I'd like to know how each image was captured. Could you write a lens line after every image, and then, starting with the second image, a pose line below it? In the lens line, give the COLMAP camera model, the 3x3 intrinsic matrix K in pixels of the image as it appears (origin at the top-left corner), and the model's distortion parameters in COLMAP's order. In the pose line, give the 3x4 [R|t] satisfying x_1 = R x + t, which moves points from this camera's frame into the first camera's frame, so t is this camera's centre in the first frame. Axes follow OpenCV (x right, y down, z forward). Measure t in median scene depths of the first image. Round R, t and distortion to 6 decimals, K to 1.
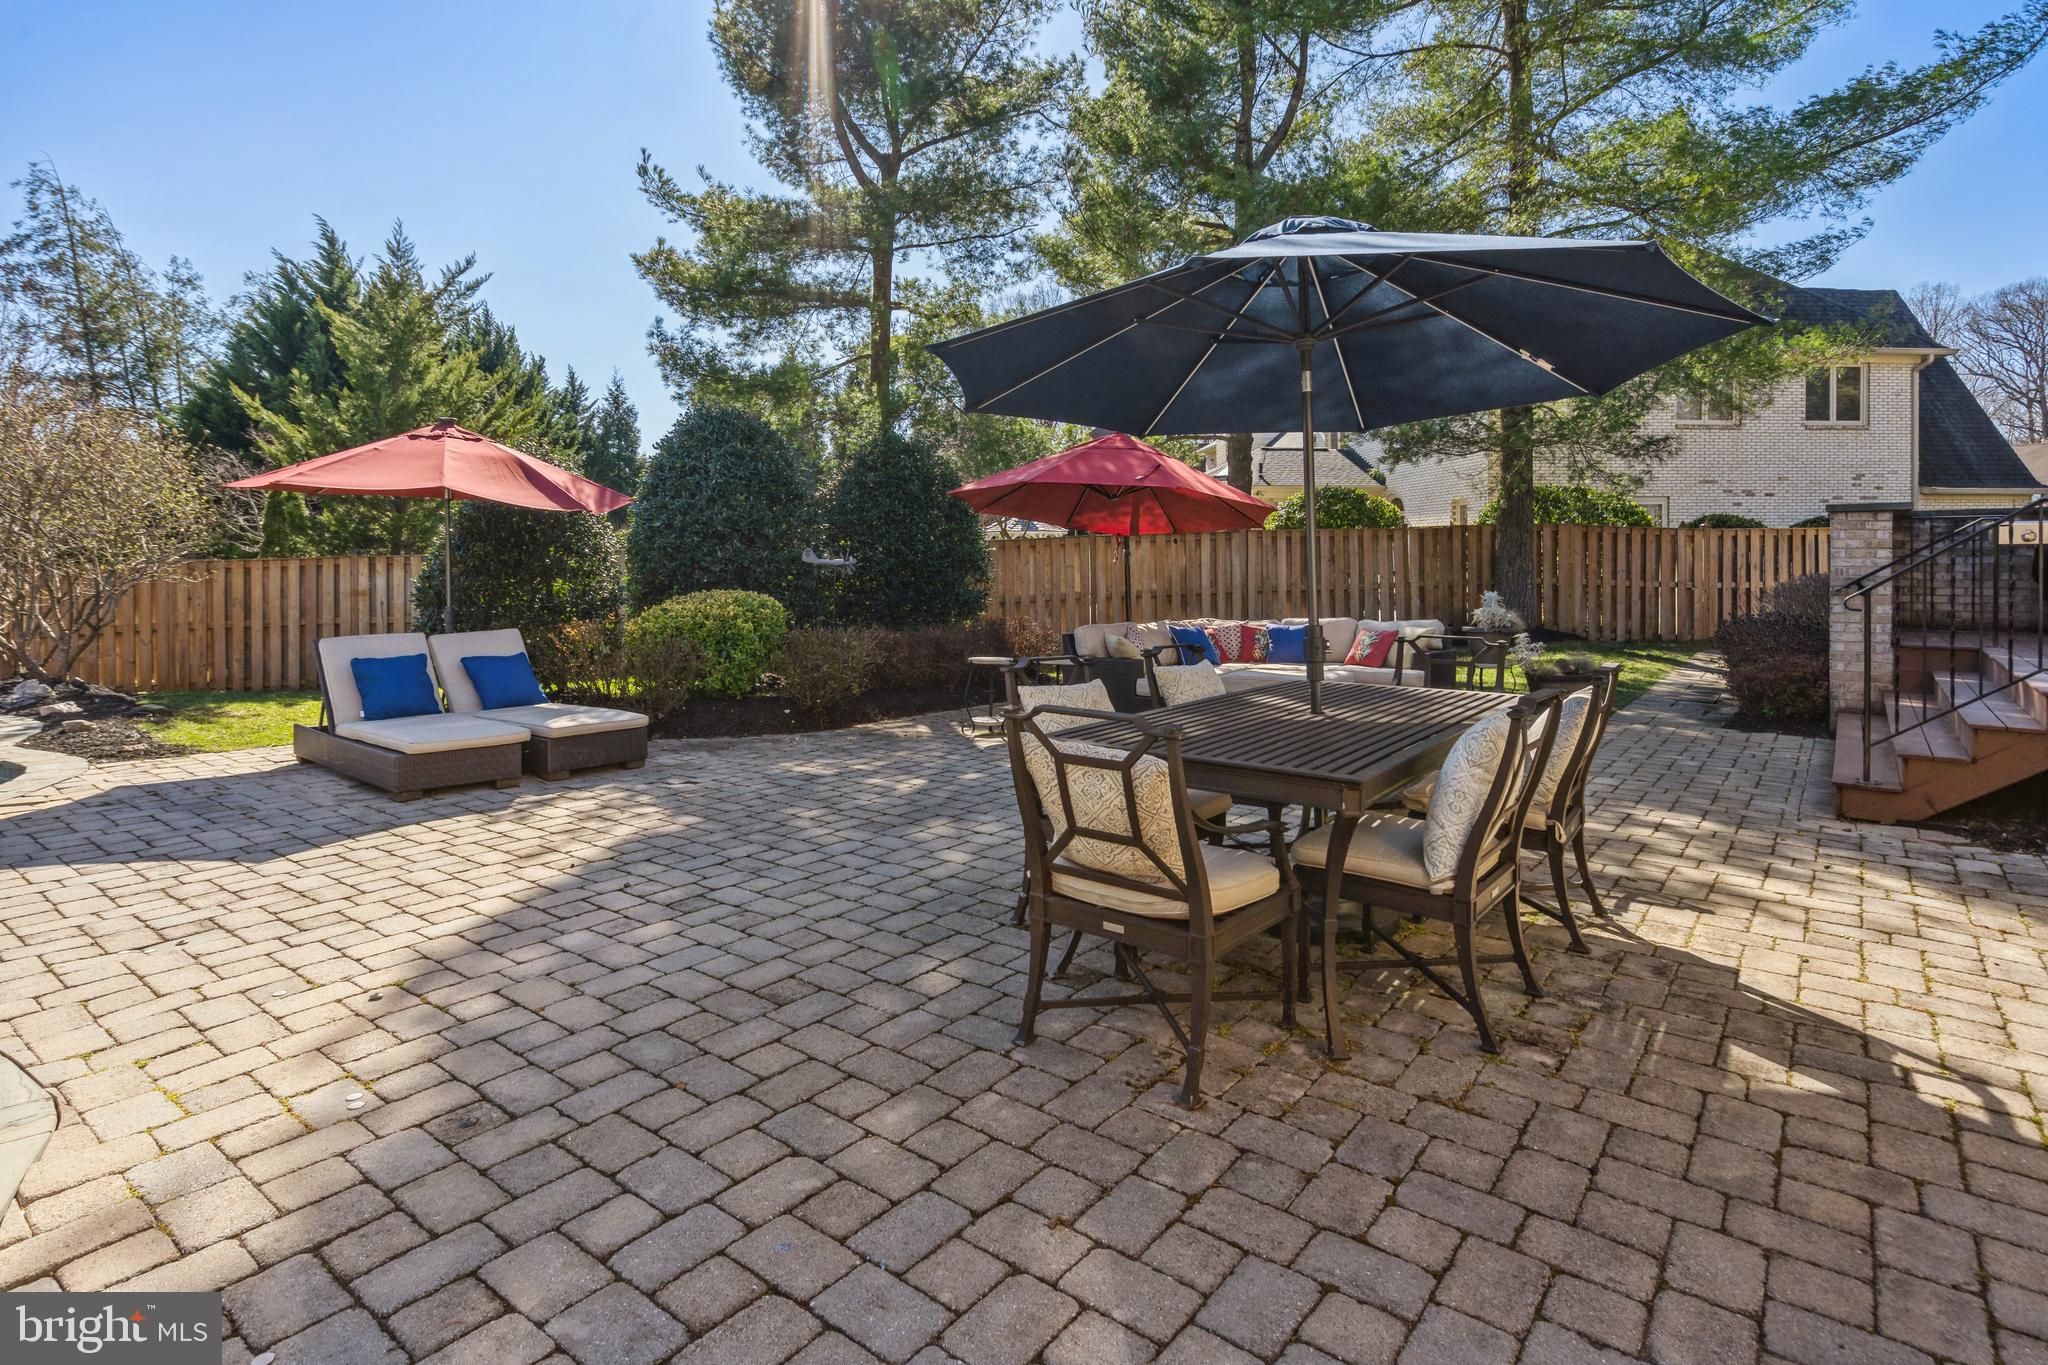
lens RADIAL K [[1016.6, 0, 1041.4], [0, 1016.6, 587.5], [0, 0, 1]] dist [0.006216, -0.000917]
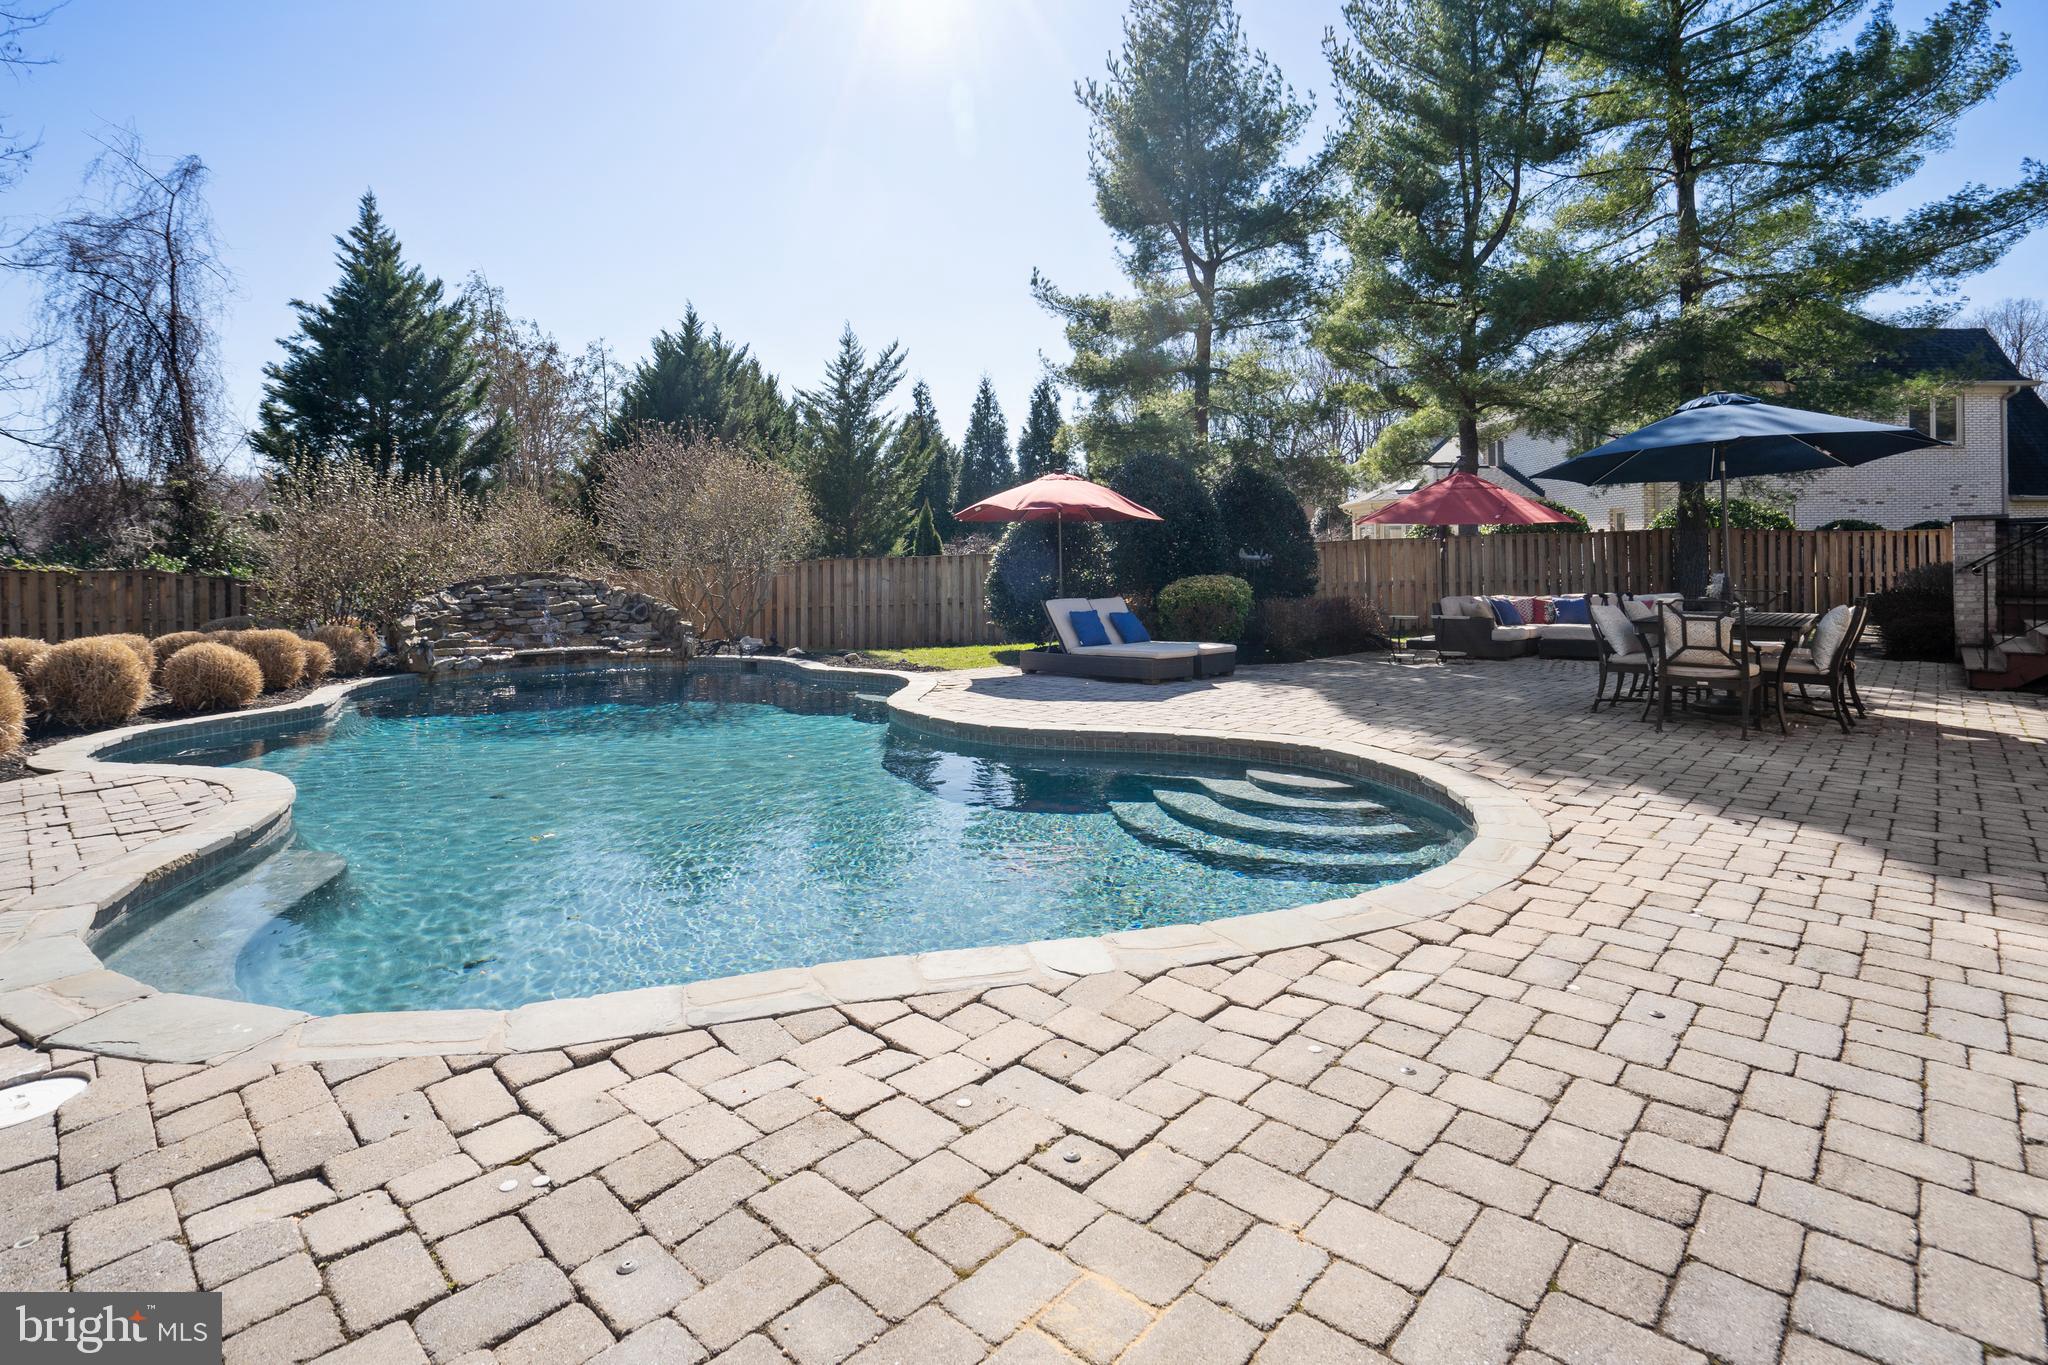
lens RADIAL K [[952.4, 0, 1057.5], [0, 952.4, 588.2], [0, 0, 1]] dist [-0.016460, 0.001341]
pose [[0.996719, -0.004735, -0.080806, -0.282044], [0.004419, 0.999982, -0.004084, 0.017524], [0.080824, 0.003713, 0.996722, -0.321027]]
